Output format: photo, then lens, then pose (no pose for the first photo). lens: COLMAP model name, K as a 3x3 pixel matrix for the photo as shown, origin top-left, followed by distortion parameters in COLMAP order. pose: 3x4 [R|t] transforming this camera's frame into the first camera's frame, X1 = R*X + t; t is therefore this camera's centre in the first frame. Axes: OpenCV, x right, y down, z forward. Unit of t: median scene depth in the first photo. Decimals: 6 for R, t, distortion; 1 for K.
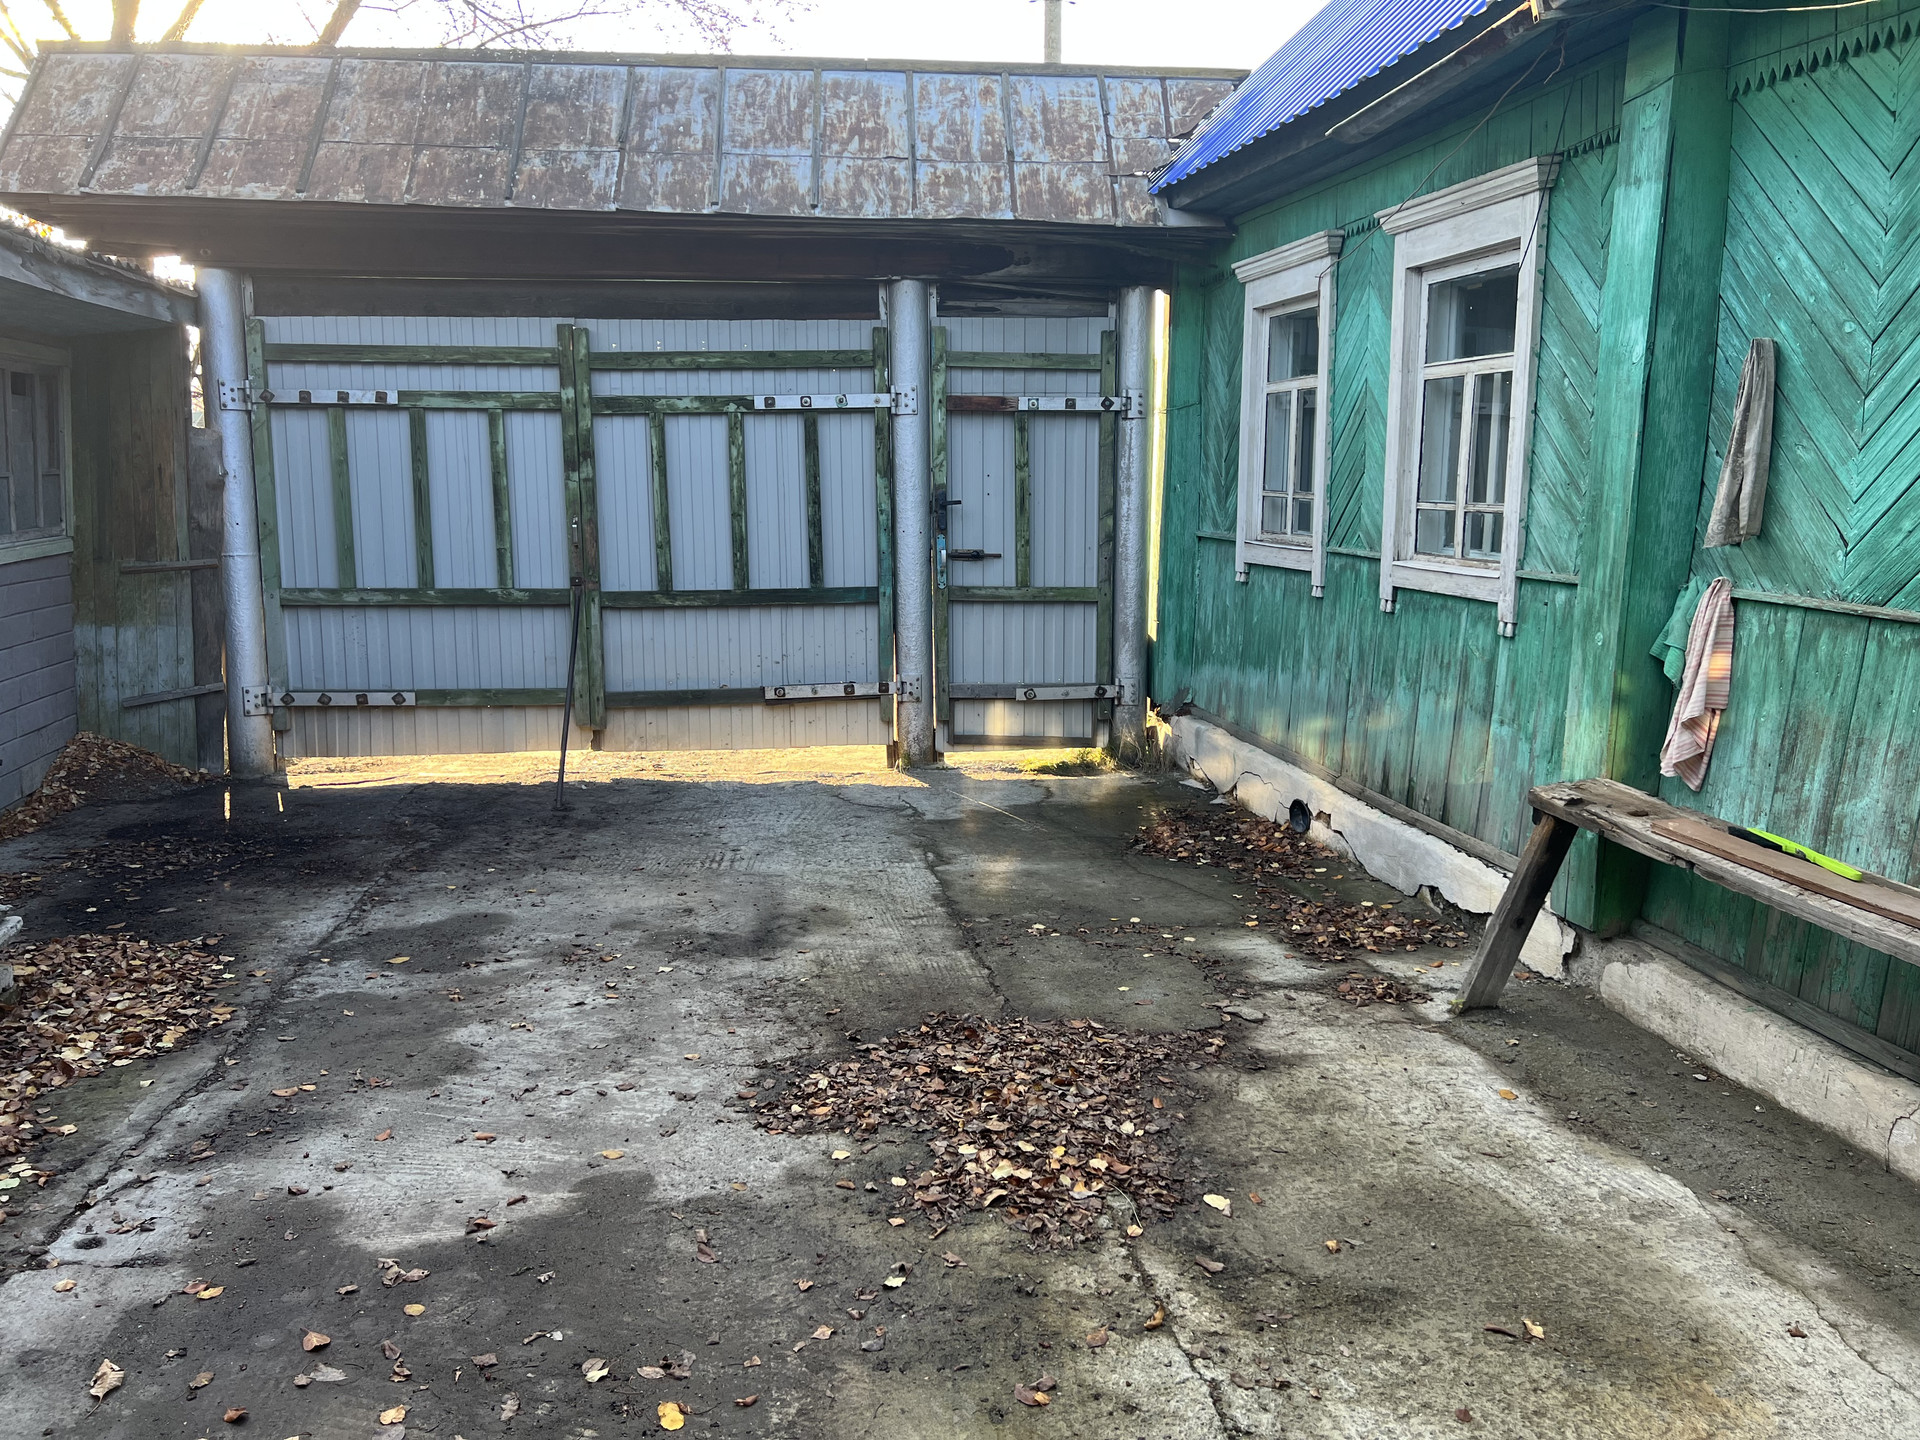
lens RADIAL K [[1441.6, 0, 979.0], [0, 1441.6, 717.2], [0, 0, 1]] dist [0.057033, -0.064795]
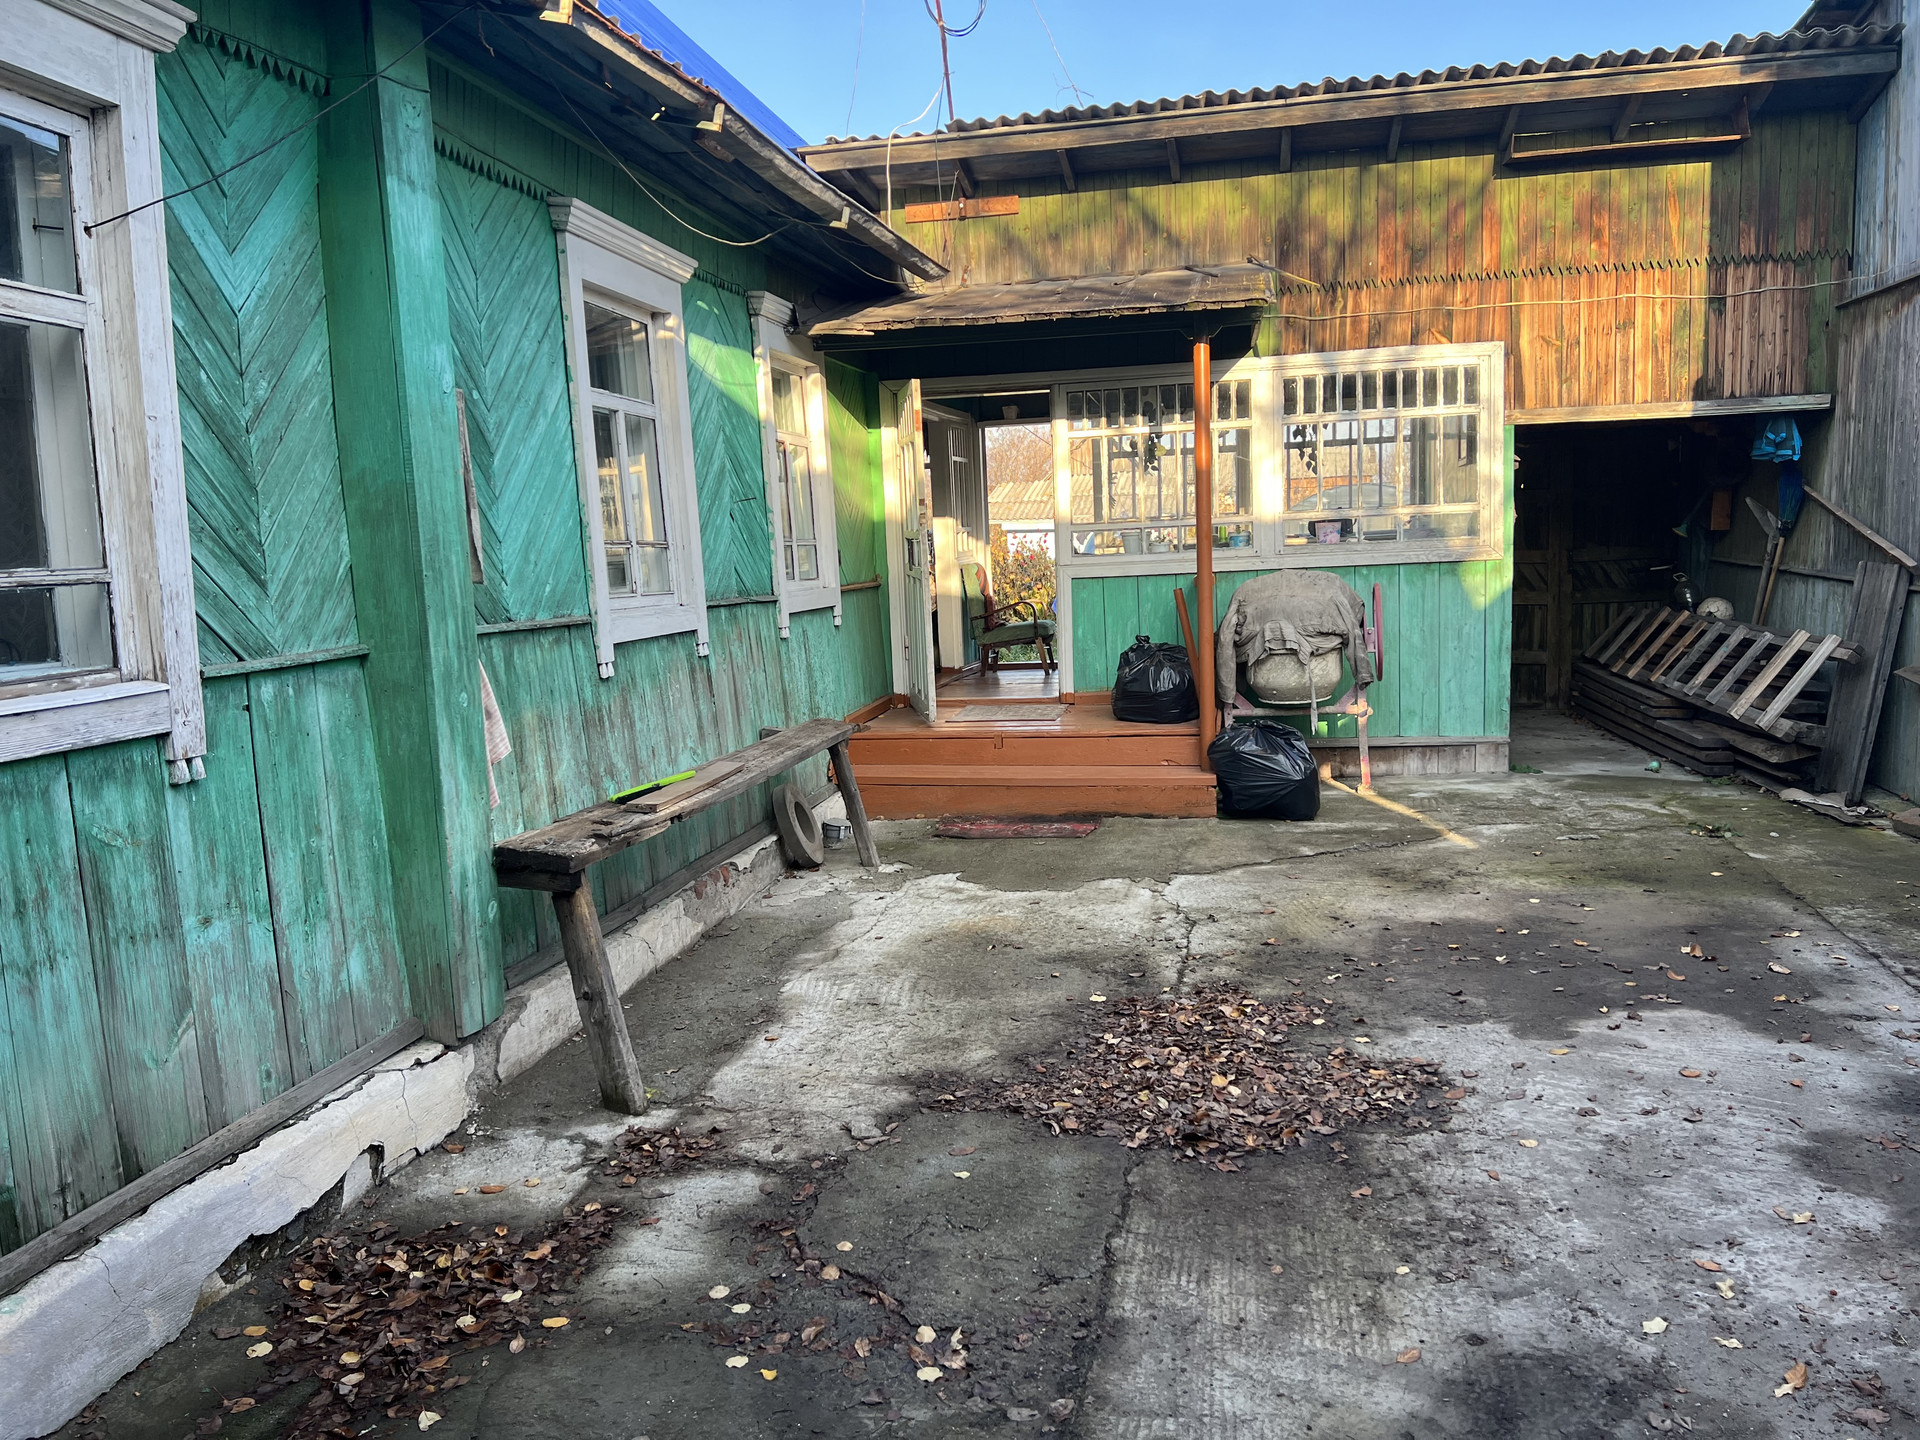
lens RADIAL K [[1441.6, 0, 972.1], [0, 1441.6, 719.9], [0, 0, 1]] dist [0.057033, -0.064795]
pose [[-0.926404, -0.024234, 0.375750, -0.200996], [0.087897, 0.956437, 0.278394, -0.273034], [-0.366128, 0.290933, -0.883916, 1.749152]]
